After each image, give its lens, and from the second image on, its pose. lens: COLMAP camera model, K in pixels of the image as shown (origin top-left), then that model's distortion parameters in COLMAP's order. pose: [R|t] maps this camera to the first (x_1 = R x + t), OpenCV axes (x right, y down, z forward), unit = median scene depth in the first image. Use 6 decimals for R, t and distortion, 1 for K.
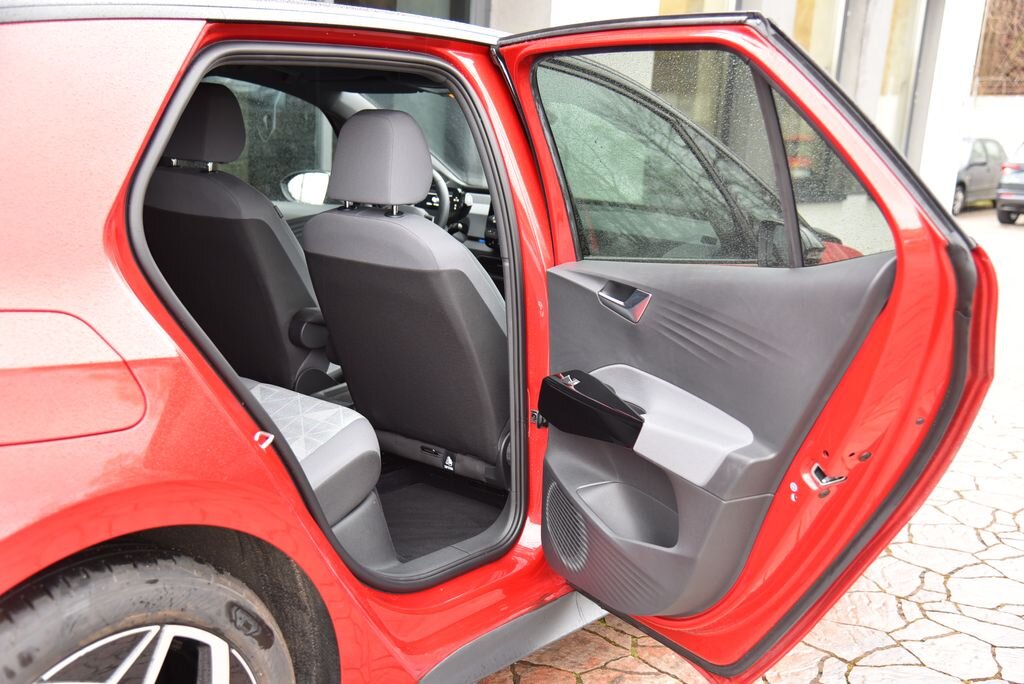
lens RADIAL K [[1074.0, 0, 508.2], [0, 1074.0, 350.9], [0, 0, 1]] dist [0.005222, 0.000000]
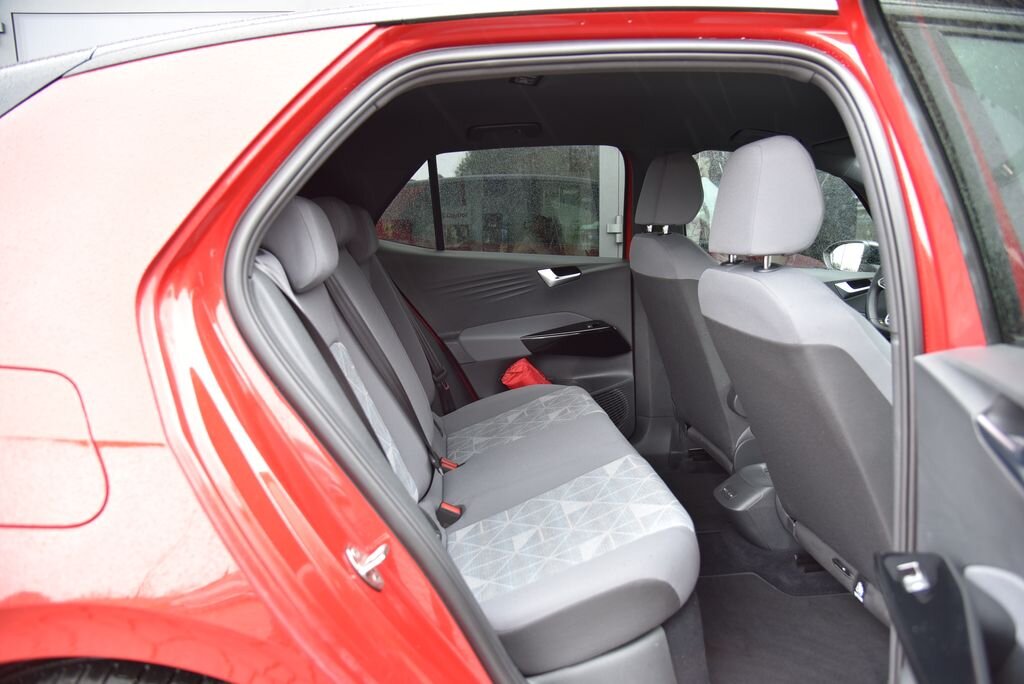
lens RADIAL K [[680.9, 0, 515.0], [0, 680.9, 343.6], [0, 0, 1]] dist [-0.062307, -0.000701]
pose [[0.680089, 0.065159, -0.730228, 0.129842], [-0.098070, 0.995176, -0.002536, -0.054604], [0.726541, 0.073339, 0.683198, 0.542614]]
